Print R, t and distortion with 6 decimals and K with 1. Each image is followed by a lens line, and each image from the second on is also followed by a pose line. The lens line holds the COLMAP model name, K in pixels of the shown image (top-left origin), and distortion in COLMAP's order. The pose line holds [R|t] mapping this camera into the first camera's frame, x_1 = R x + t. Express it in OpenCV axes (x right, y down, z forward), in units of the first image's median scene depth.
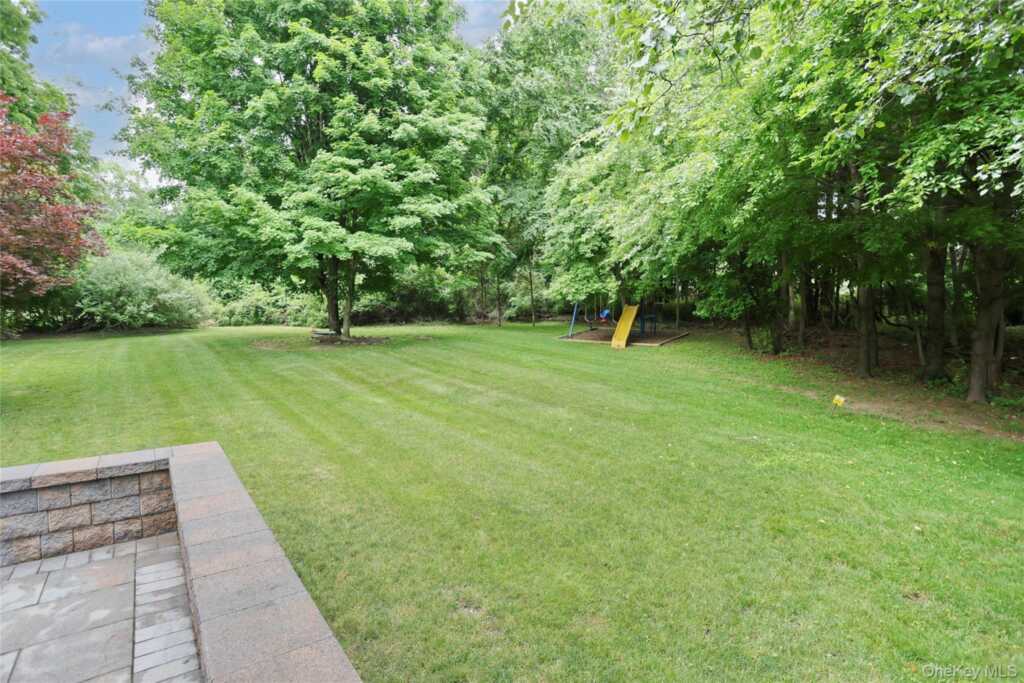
lens RADIAL K [[491.1, 0, 512.0], [0, 491.1, 341.5], [0, 0, 1]] dist [-0.047750, 0.000466]
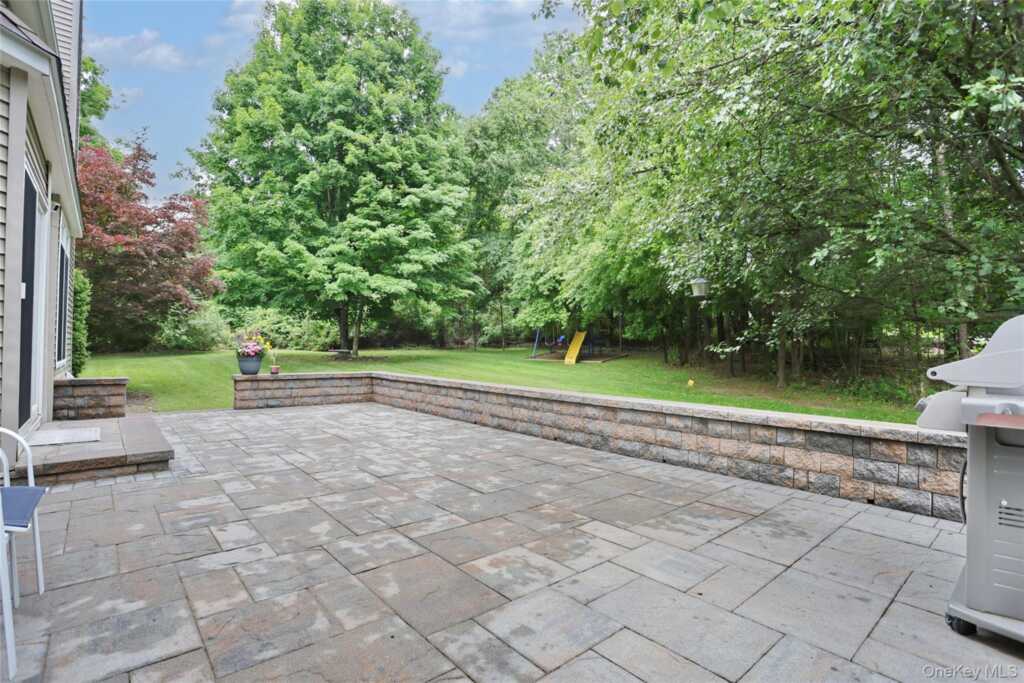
lens RADIAL K [[491.1, 0, 512.0], [0, 491.1, 341.5], [0, 0, 1]] dist [-0.047750, 0.000466]
pose [[0.997878, 0.004692, 0.064942, -0.022005], [-0.000283, 0.997704, -0.067728, 0.046262], [-0.065111, 0.067566, 0.995588, -0.317505]]
